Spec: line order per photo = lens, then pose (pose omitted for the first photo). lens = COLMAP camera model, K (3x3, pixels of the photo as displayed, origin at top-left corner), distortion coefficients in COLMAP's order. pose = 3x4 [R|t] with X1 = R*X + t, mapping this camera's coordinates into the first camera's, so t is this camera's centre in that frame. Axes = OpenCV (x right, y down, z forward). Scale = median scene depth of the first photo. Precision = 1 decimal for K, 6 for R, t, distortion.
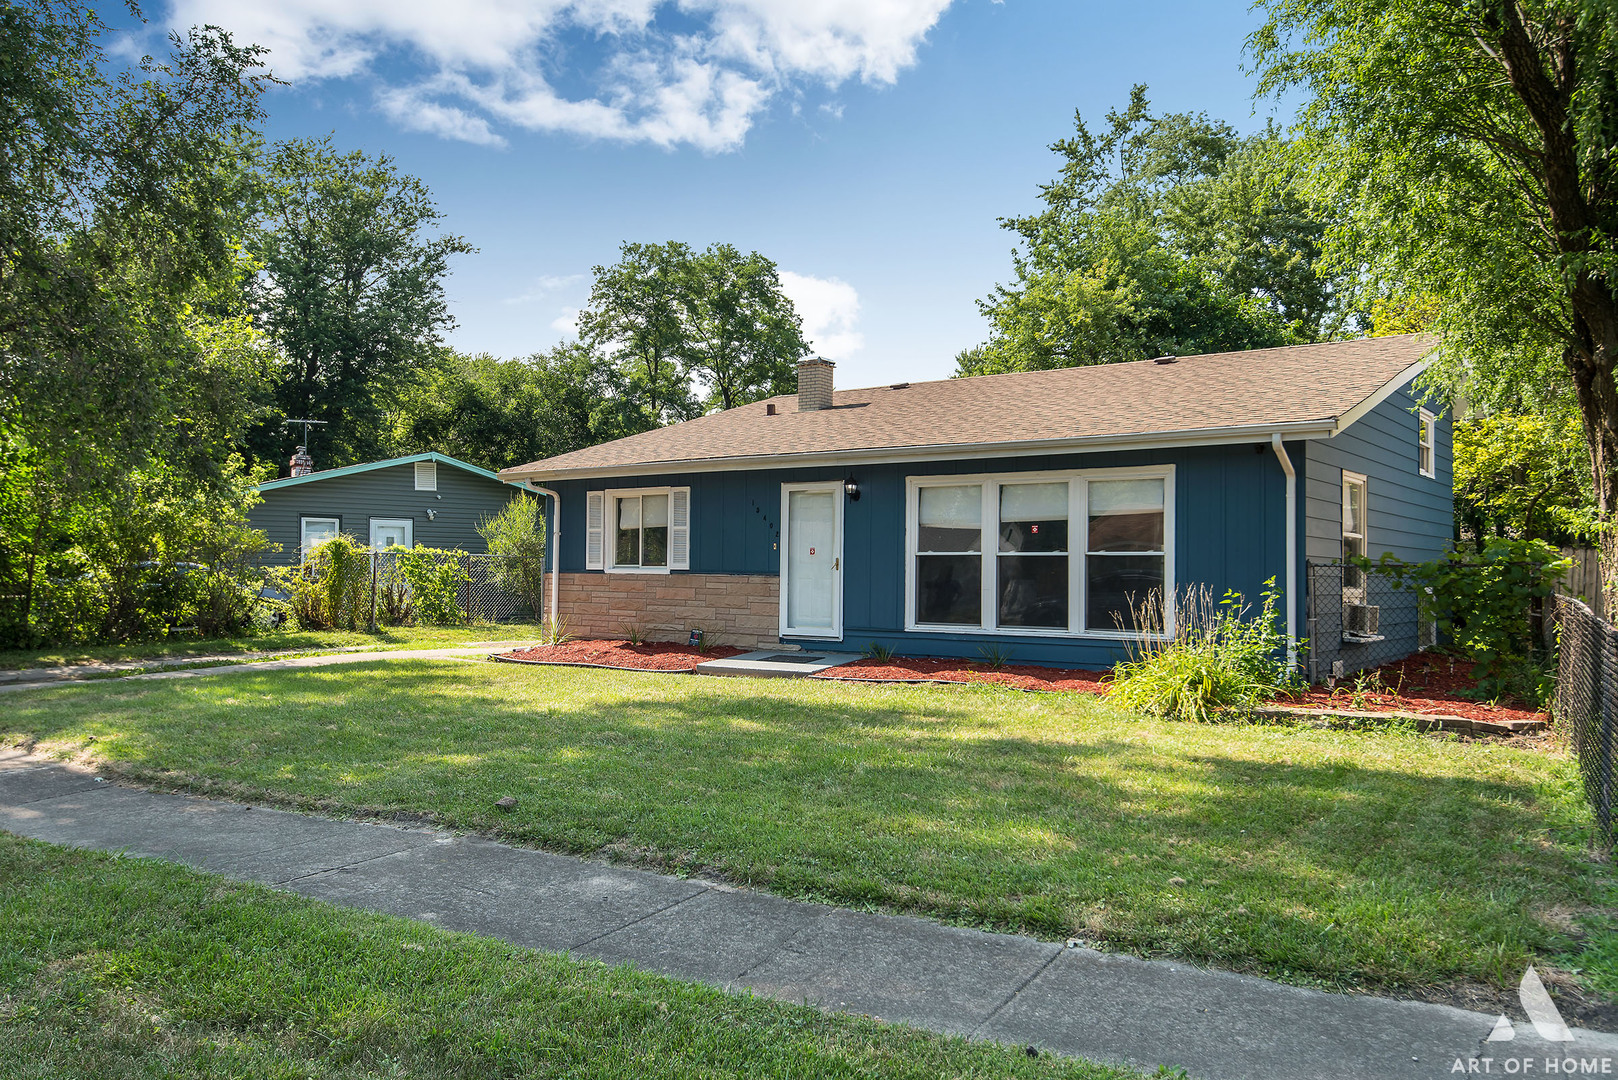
lens RADIAL K [[1291.1, 0, 807.9], [0, 1291.1, 544.2], [0, 0, 1]] dist [-0.000795, -0.000048]
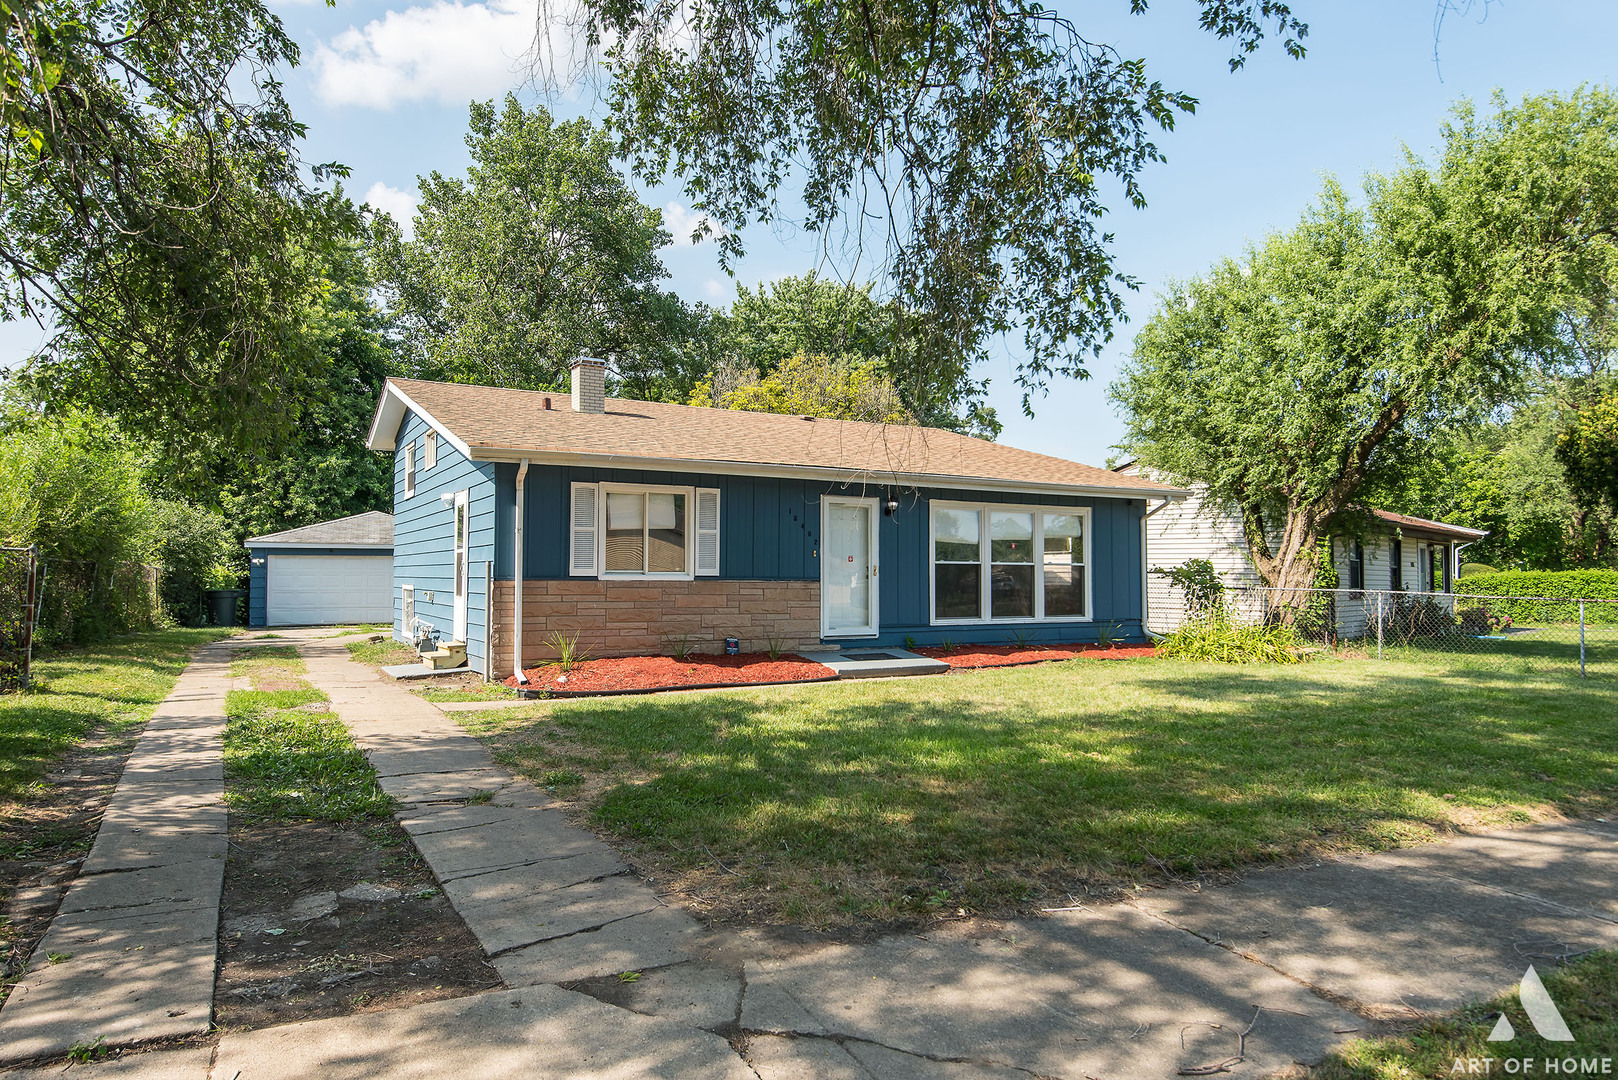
lens RADIAL K [[977.8, 0, 808.8], [0, 977.8, 540.6], [0, 0, 1]] dist [-0.000266, -0.000008]
pose [[0.410314, 0.029028, 0.911482, -0.775092], [-0.018212, 0.999555, -0.023634, 0.010359], [-0.911762, -0.006903, 0.410660, 0.687132]]
